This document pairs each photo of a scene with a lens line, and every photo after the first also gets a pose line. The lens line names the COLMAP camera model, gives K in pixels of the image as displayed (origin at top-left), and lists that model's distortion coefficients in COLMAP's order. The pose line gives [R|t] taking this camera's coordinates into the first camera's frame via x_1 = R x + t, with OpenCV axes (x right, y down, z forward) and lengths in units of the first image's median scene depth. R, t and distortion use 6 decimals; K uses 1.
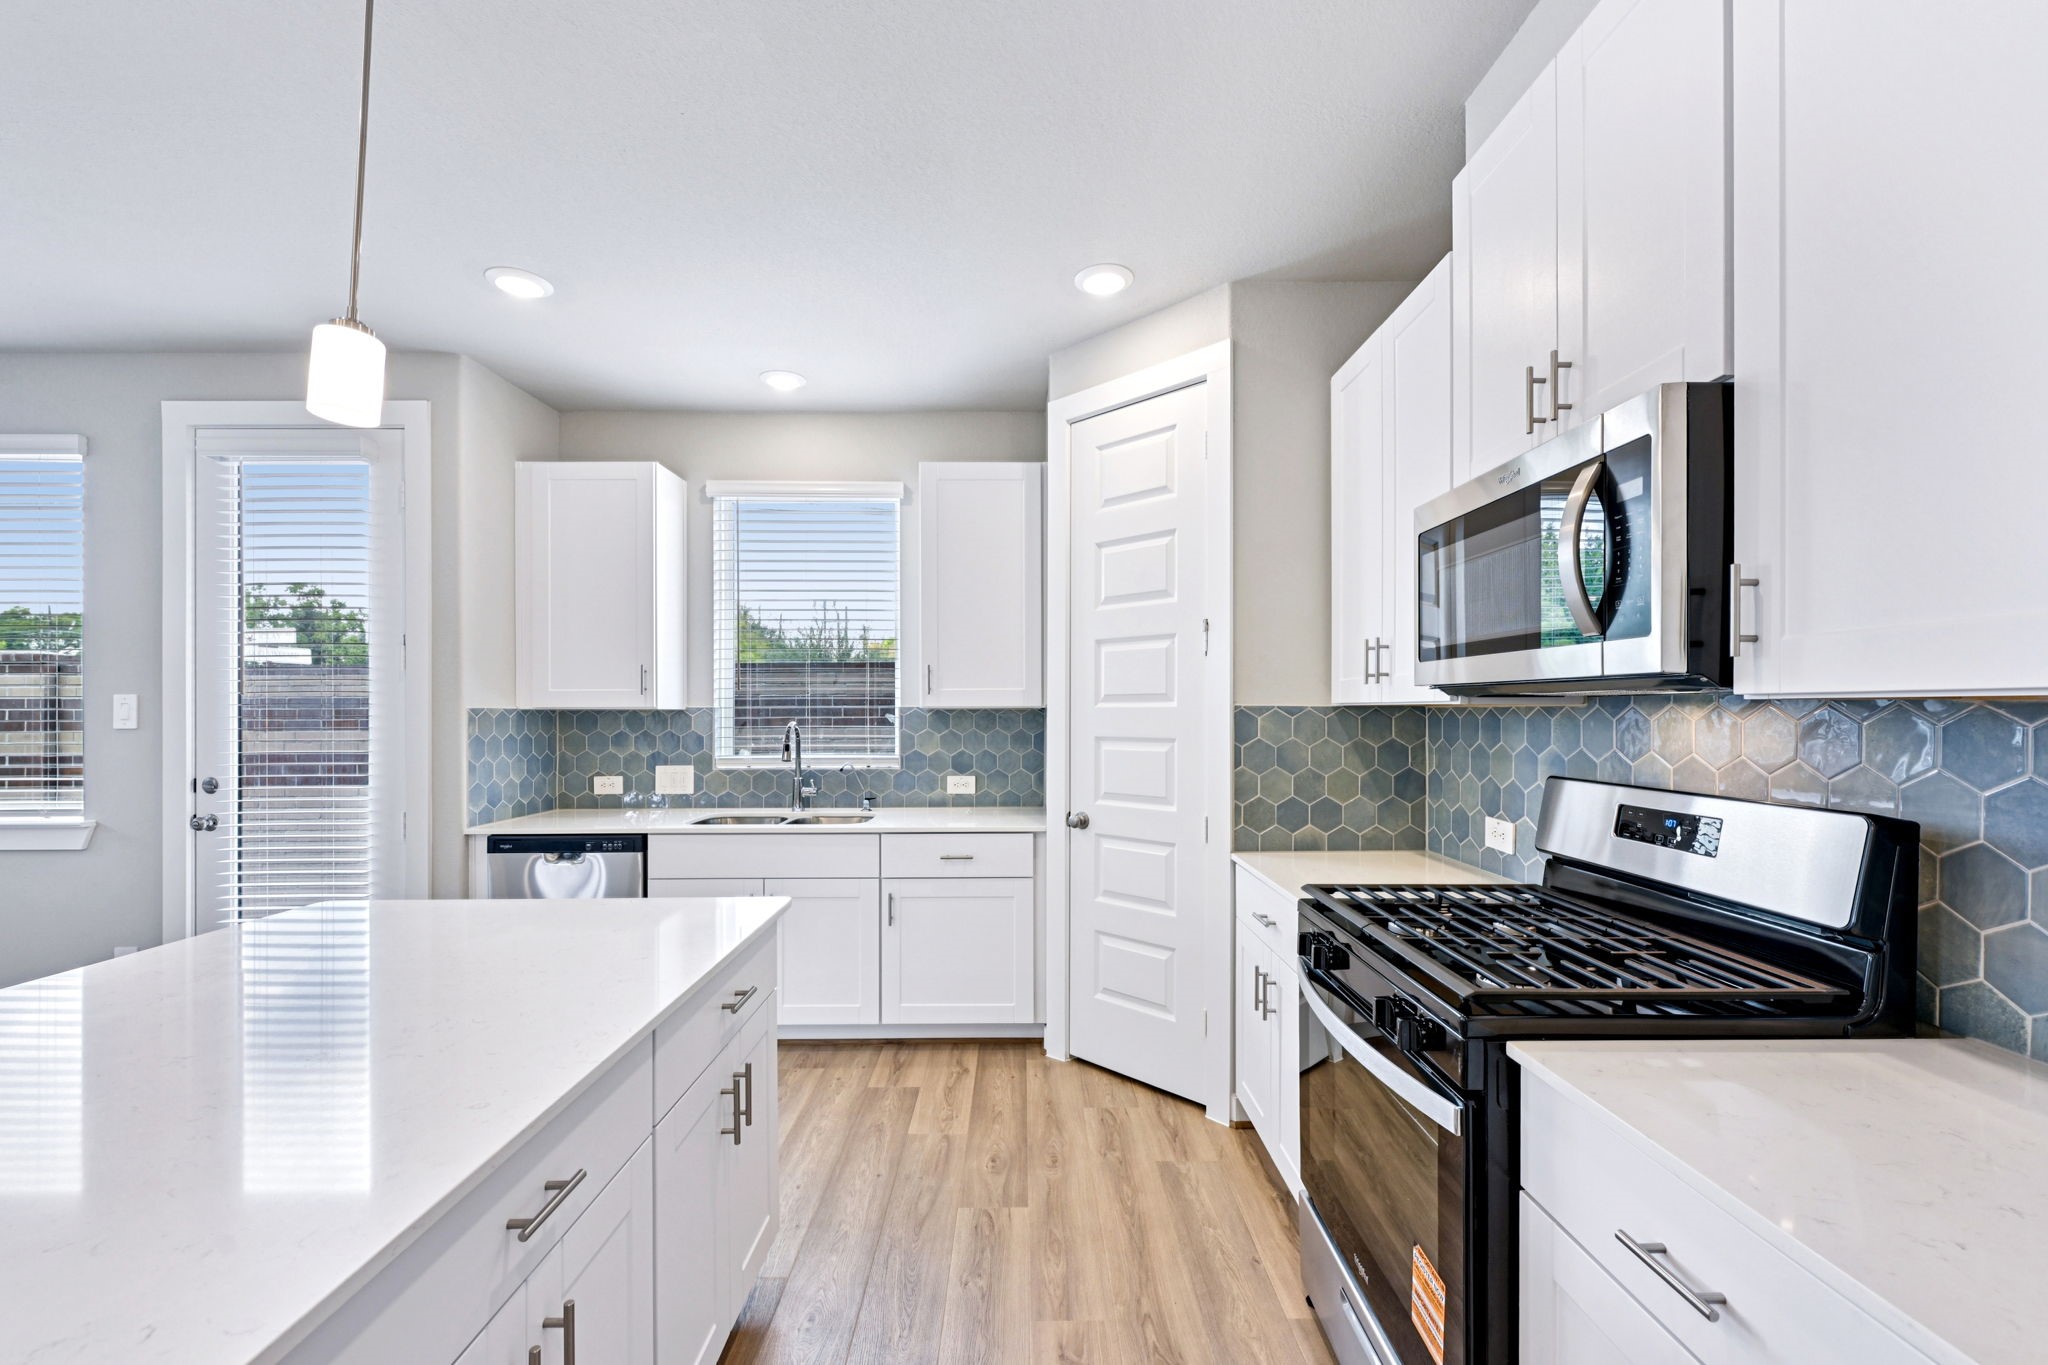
lens RADIAL K [[838.7, 0, 1032.7], [0, 838.7, 713.0], [0, 0, 1]] dist [-0.000381, -0.000078]
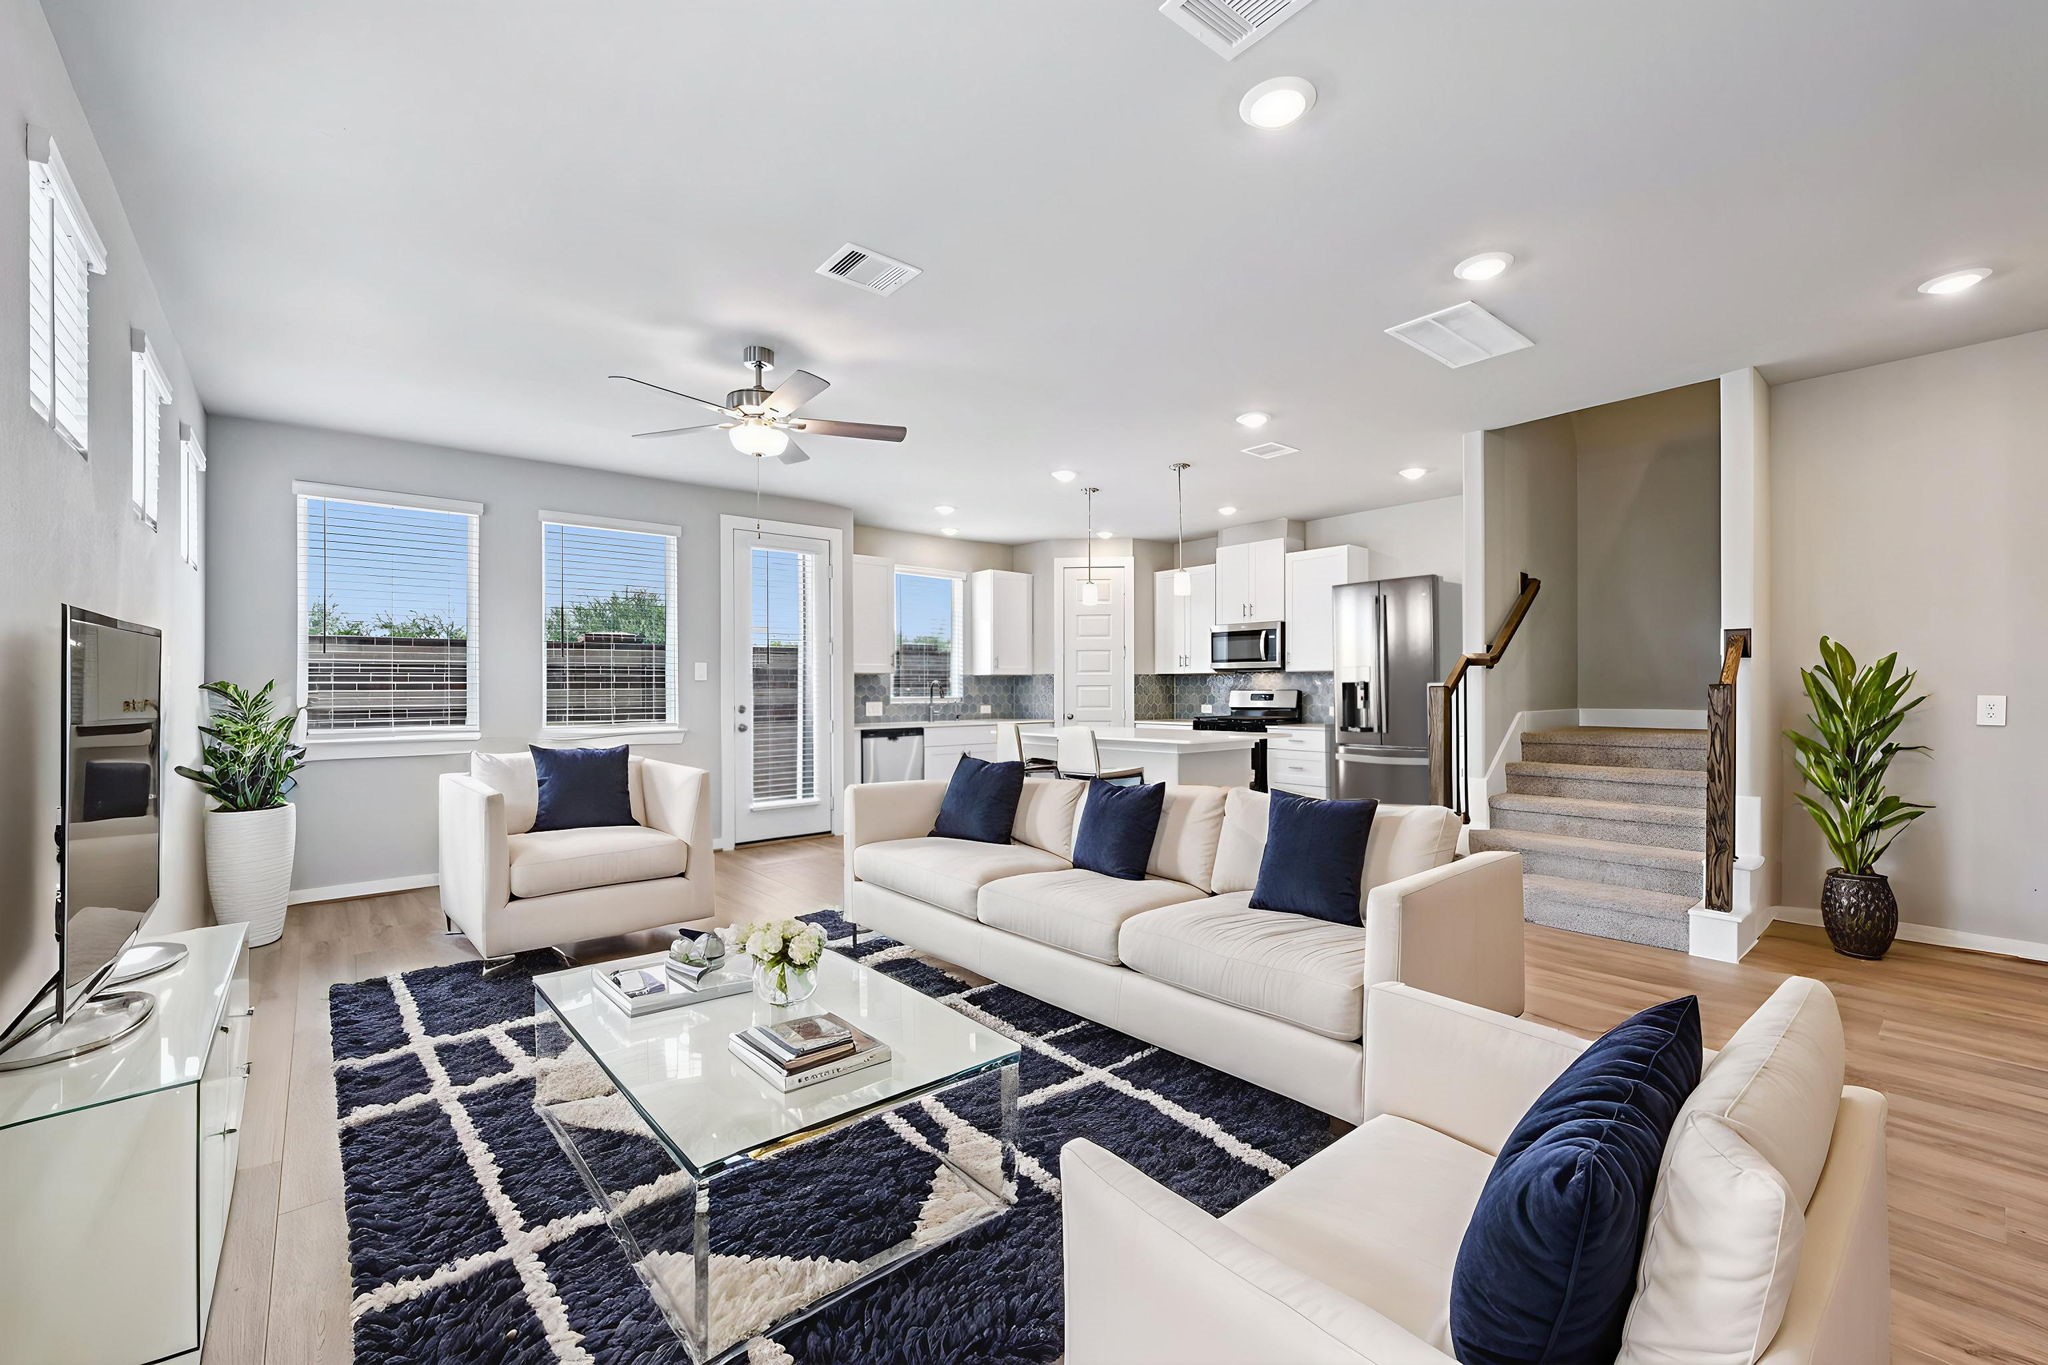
lens RADIAL K [[842.0, 0, 1030.0], [0, 842.0, 686.9], [0, 0, 1]] dist [-0.000261, -0.000129]
pose [[0.768881, 0.000883, 0.639391, -1.712615], [0.003467, 0.999979, -0.005551, 0.046233], [-0.639382, 0.006485, 0.768862, -0.964271]]
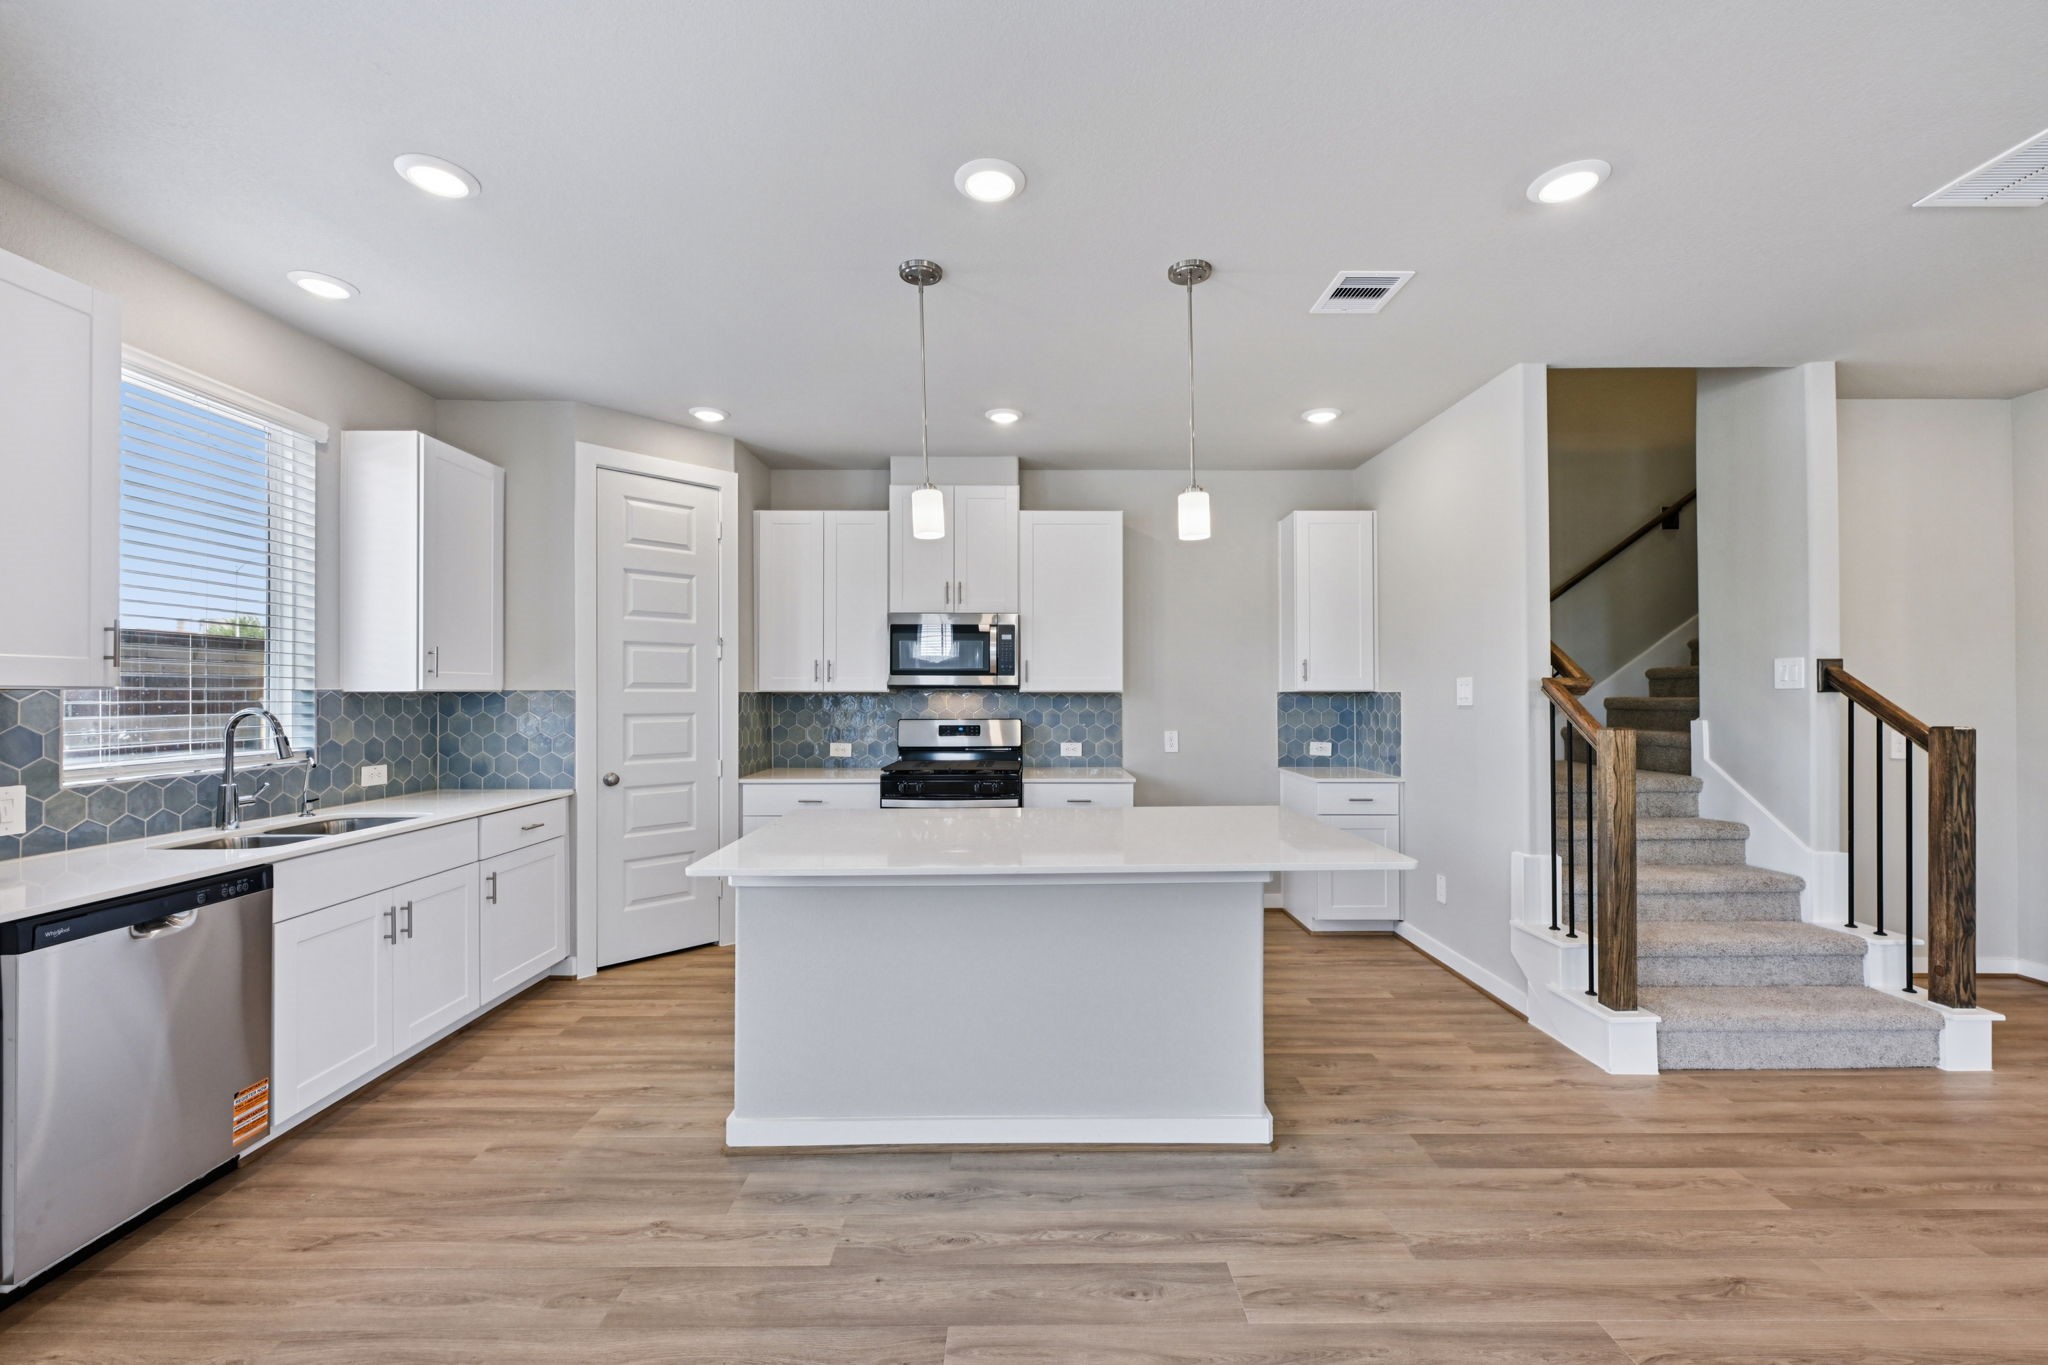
lens RADIAL K [[828.0, 0, 1026.1], [0, 828.0, 690.5], [0, 0, 1]] dist [-0.000065, -0.000148]
pose [[0.005233, 0.008019, 0.999954, -1.172796], [0.003276, 0.999962, -0.008036, 0.003373], [-0.999981, 0.003318, 0.005207, 0.341917]]
